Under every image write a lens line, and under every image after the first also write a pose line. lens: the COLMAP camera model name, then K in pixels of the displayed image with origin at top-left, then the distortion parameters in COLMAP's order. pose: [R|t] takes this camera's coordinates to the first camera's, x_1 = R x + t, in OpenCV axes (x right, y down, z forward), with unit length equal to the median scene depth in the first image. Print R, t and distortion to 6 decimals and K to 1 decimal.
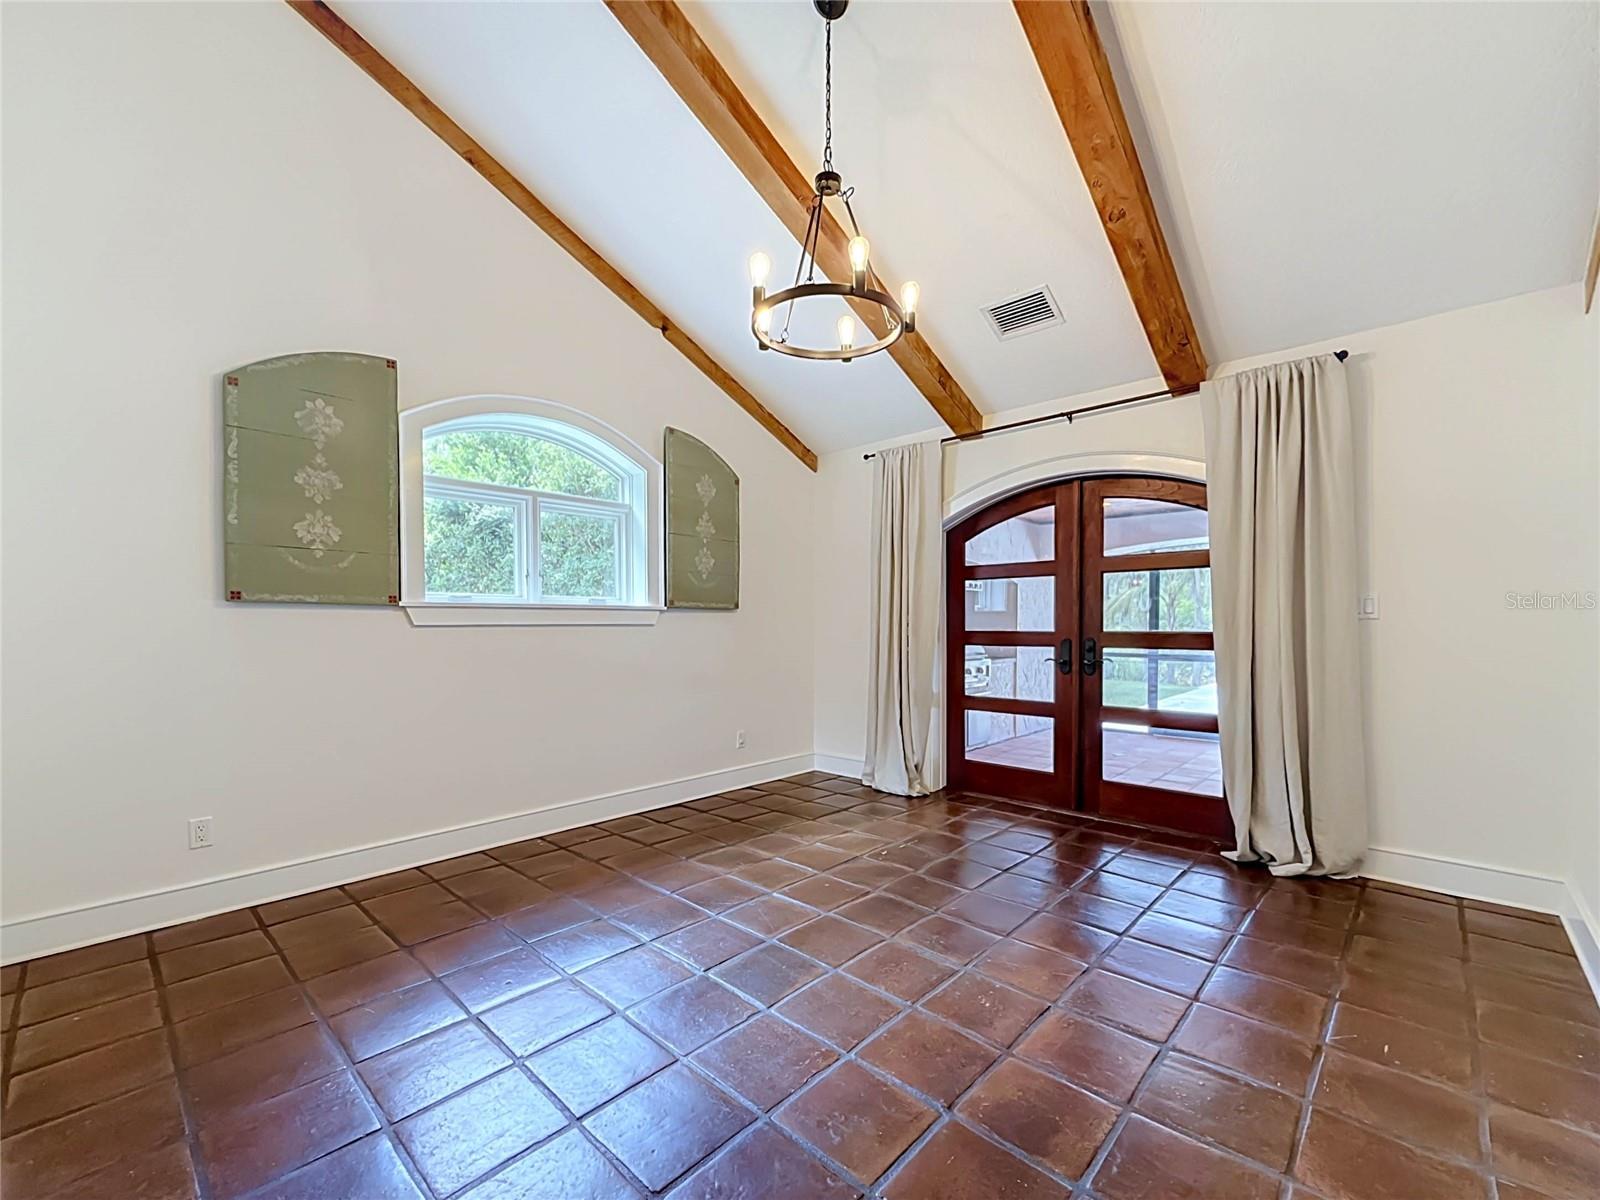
lens RADIAL K [[678.3, 0, 804.9], [0, 678.3, 641.4], [0, 0, 1]] dist [-0.002691, -0.000054]
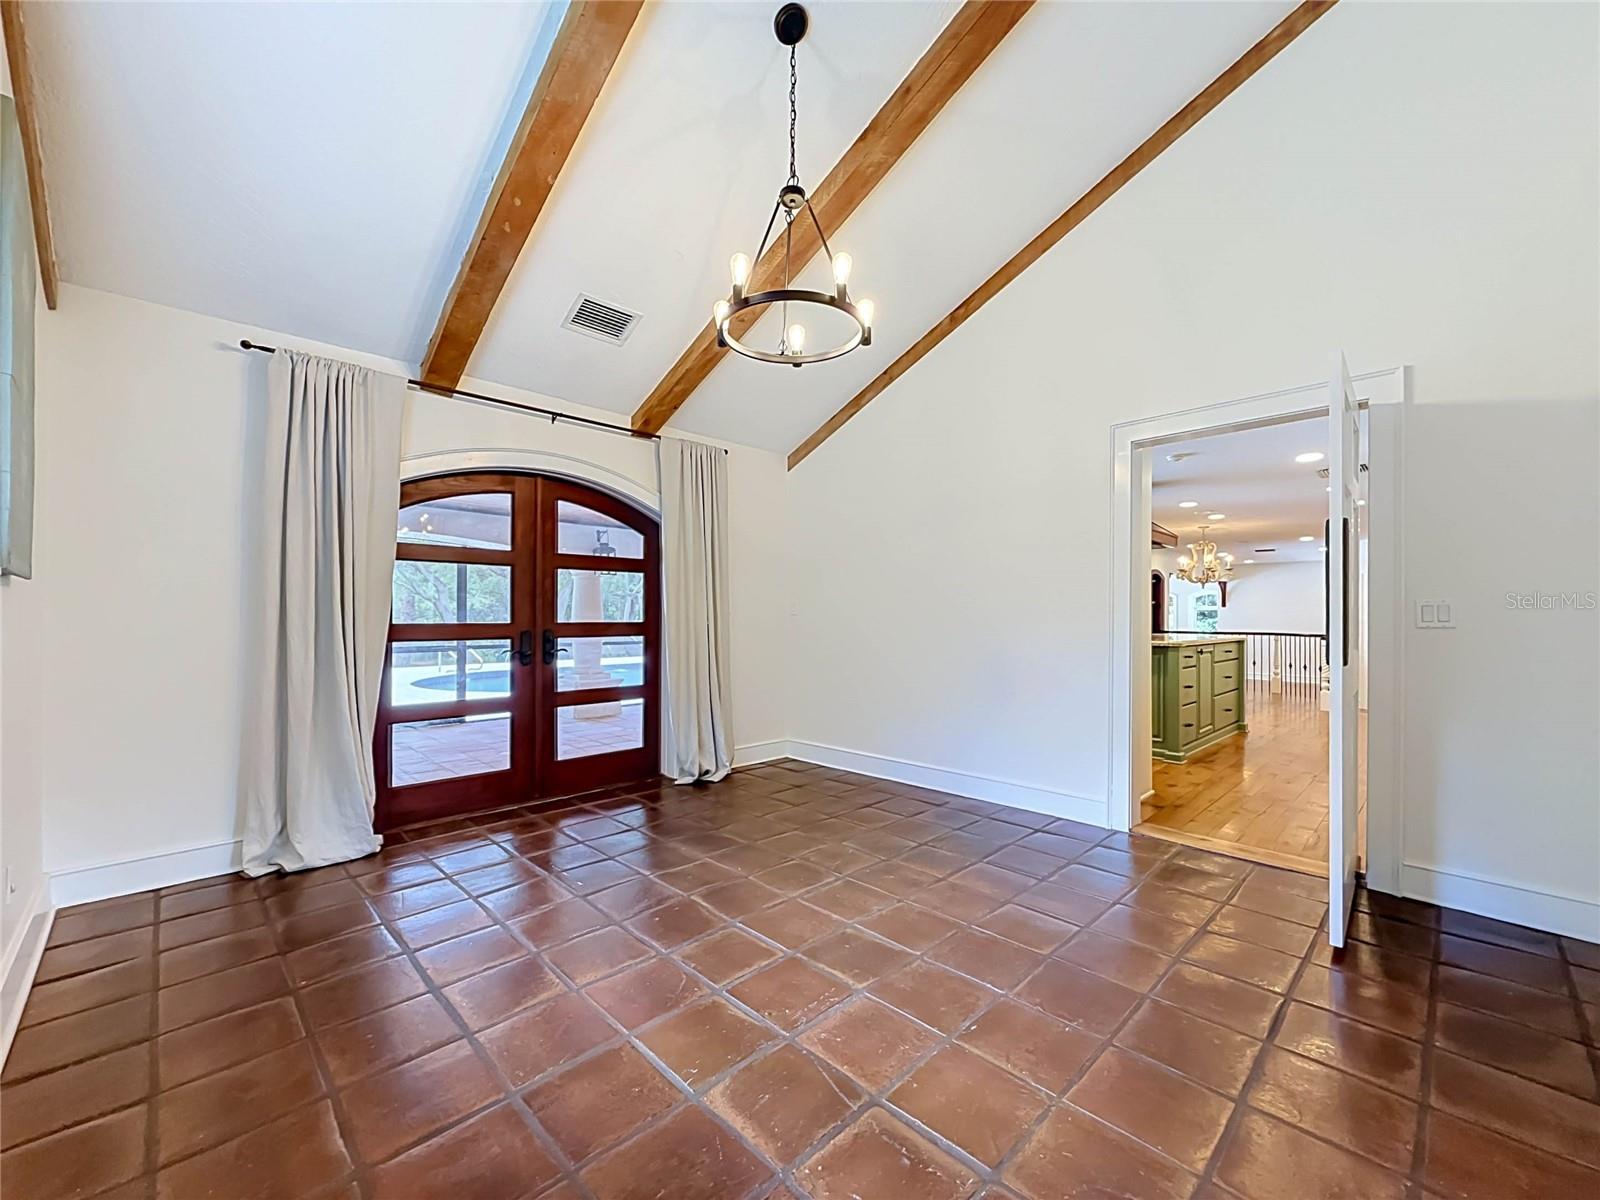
lens RADIAL K [[648.6, 0, 794.7], [0, 648.6, 608.1], [0, 0, 1]] dist [0.000957, 0.000003]
pose [[0.043978, 0.017149, 0.998885, -0.572585], [0.026638, 0.999477, -0.018332, -0.008077], [-0.998677, 0.027415, 0.043498, 0.576358]]
